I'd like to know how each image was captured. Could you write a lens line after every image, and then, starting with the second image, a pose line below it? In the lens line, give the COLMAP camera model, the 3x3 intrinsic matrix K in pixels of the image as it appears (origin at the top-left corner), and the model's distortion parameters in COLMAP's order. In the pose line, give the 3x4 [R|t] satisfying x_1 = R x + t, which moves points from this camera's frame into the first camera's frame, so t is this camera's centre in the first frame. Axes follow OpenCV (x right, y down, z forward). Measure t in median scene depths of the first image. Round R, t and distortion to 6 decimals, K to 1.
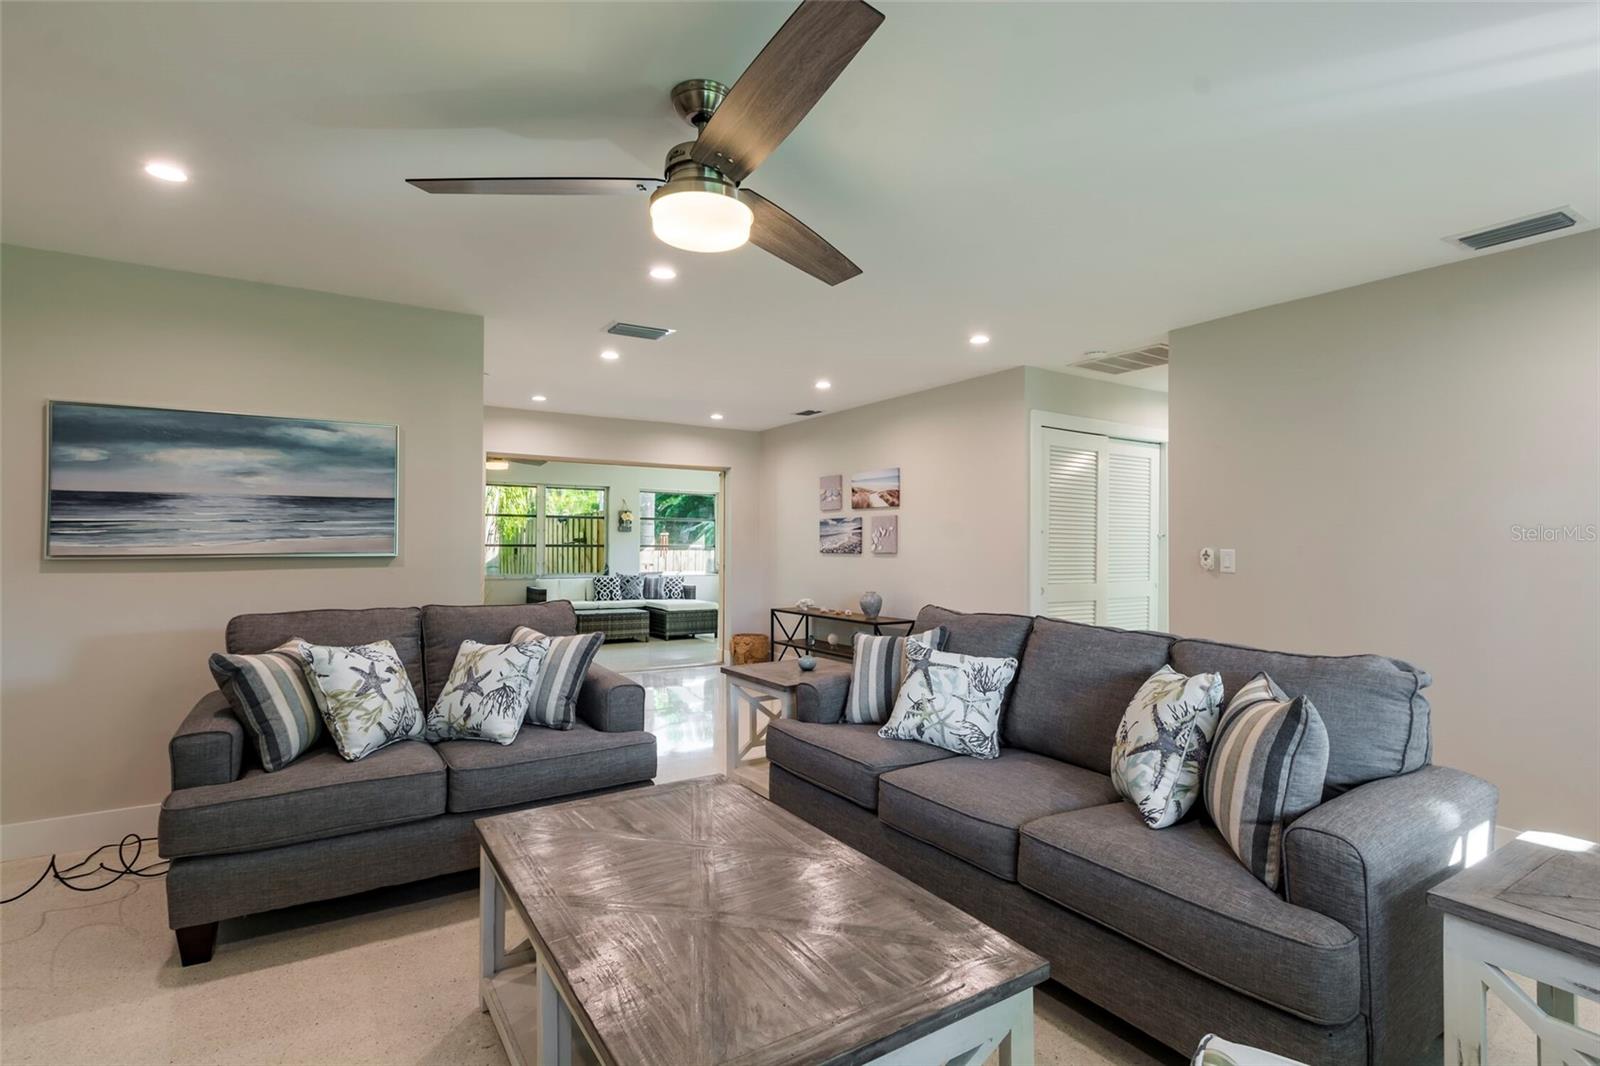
lens RADIAL K [[754.1, 0, 799.1], [0, 754.1, 526.2], [0, 0, 1]] dist [0.004043, -0.000266]
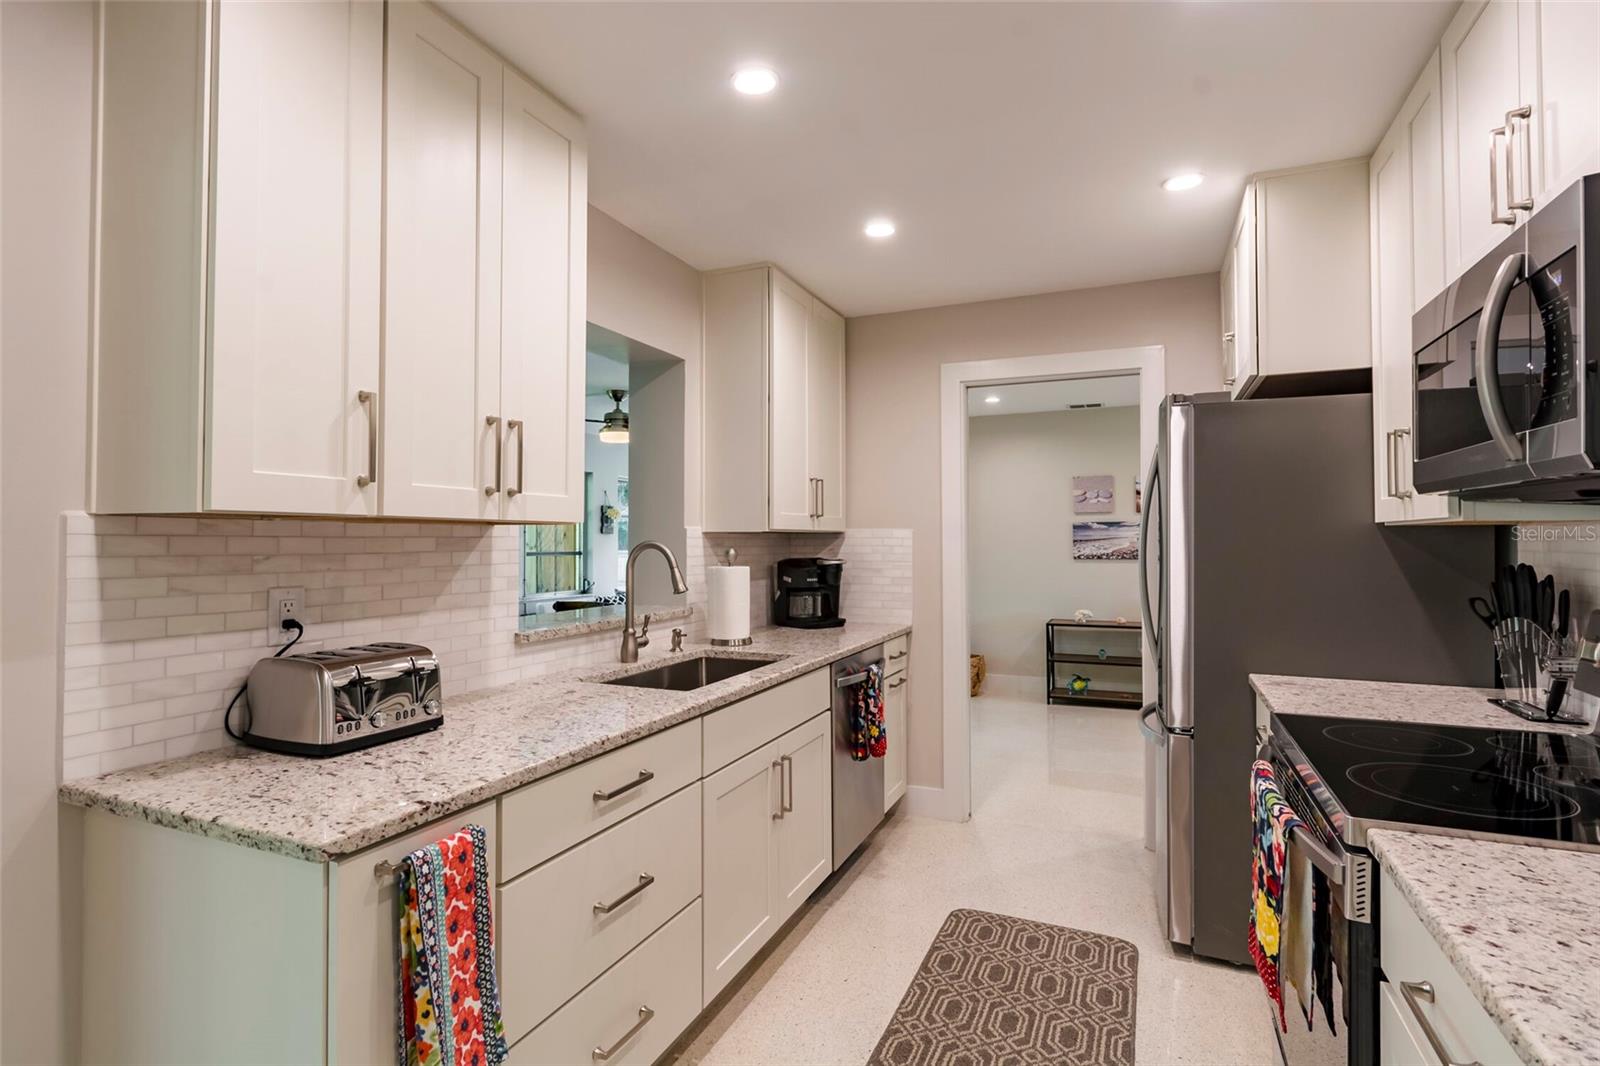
lens RADIAL K [[793.5, 0, 795.9], [0, 793.5, 525.7], [0, 0, 1]] dist [-0.001177, -0.001270]
pose [[0.834957, 0.003990, 0.550300, -0.781002], [-0.005597, 0.999984, 0.001242, -0.004617], [-0.550286, -0.004117, 0.834966, 0.382172]]
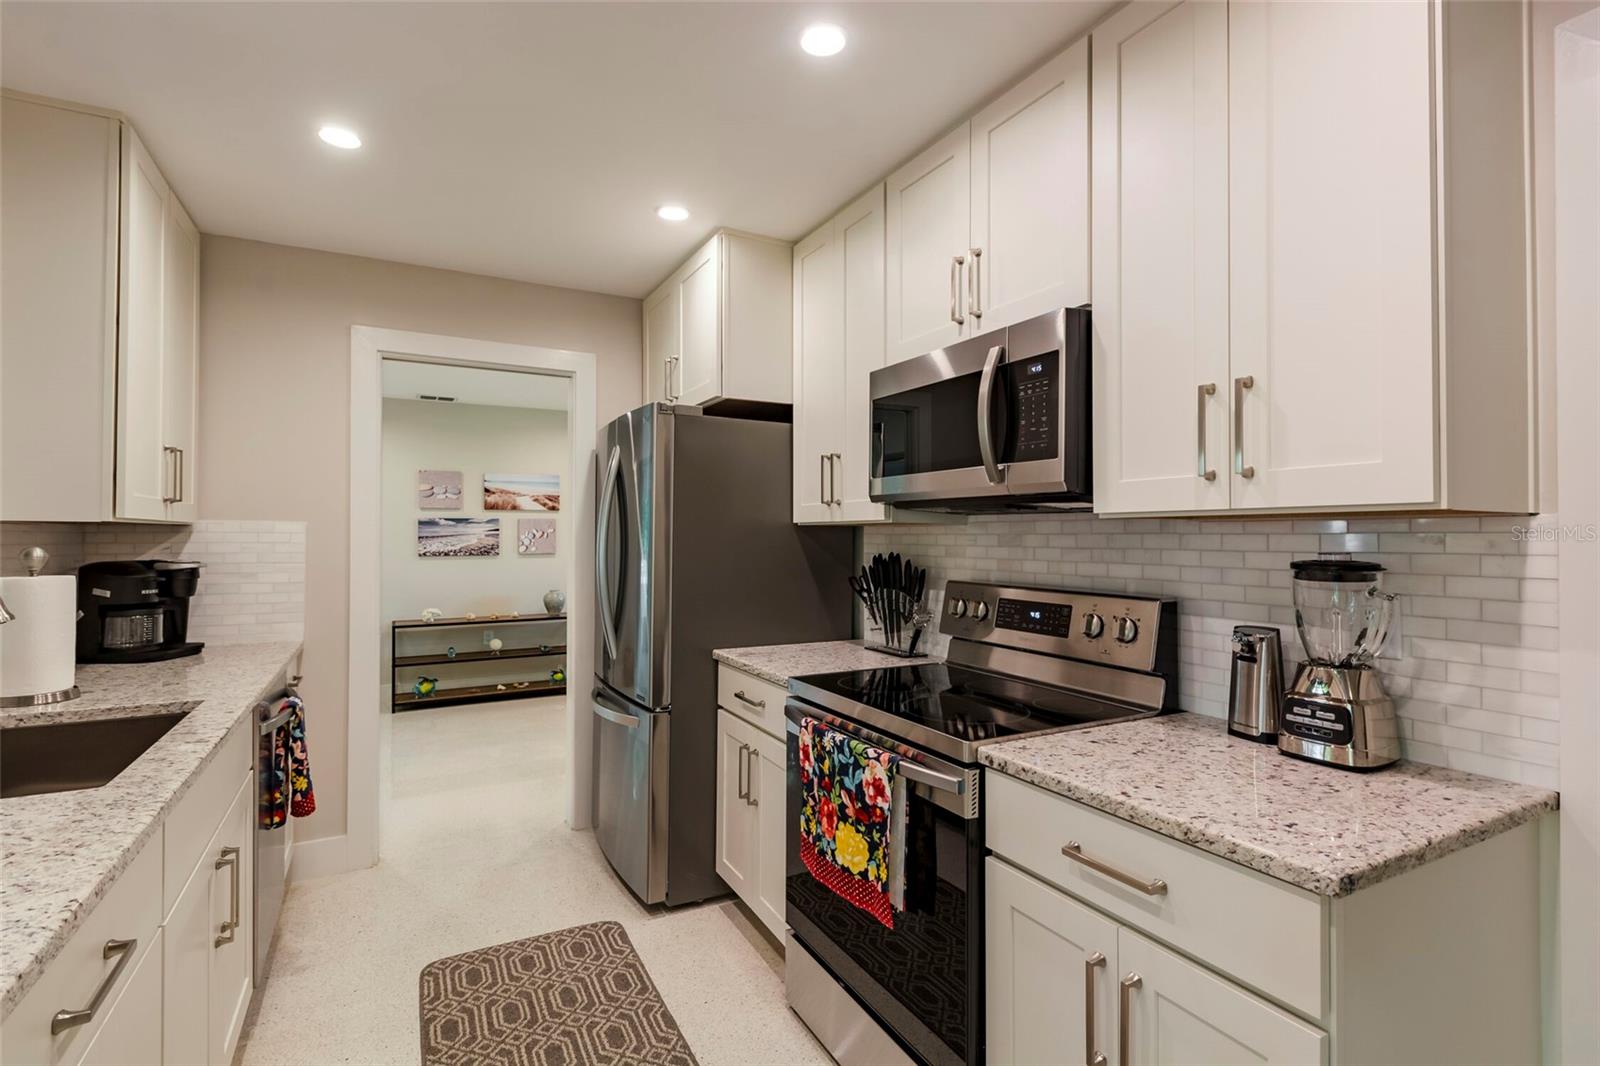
lens RADIAL K [[754.1, 0, 799.1], [0, 754.1, 526.2], [0, 0, 1]] dist [0.004043, -0.000266]
pose [[0.075864, 0.009669, 0.997071, -0.809133], [-0.020422, 0.999758, -0.008141, -0.001643], [-0.996909, -0.019745, 0.076043, 0.494256]]
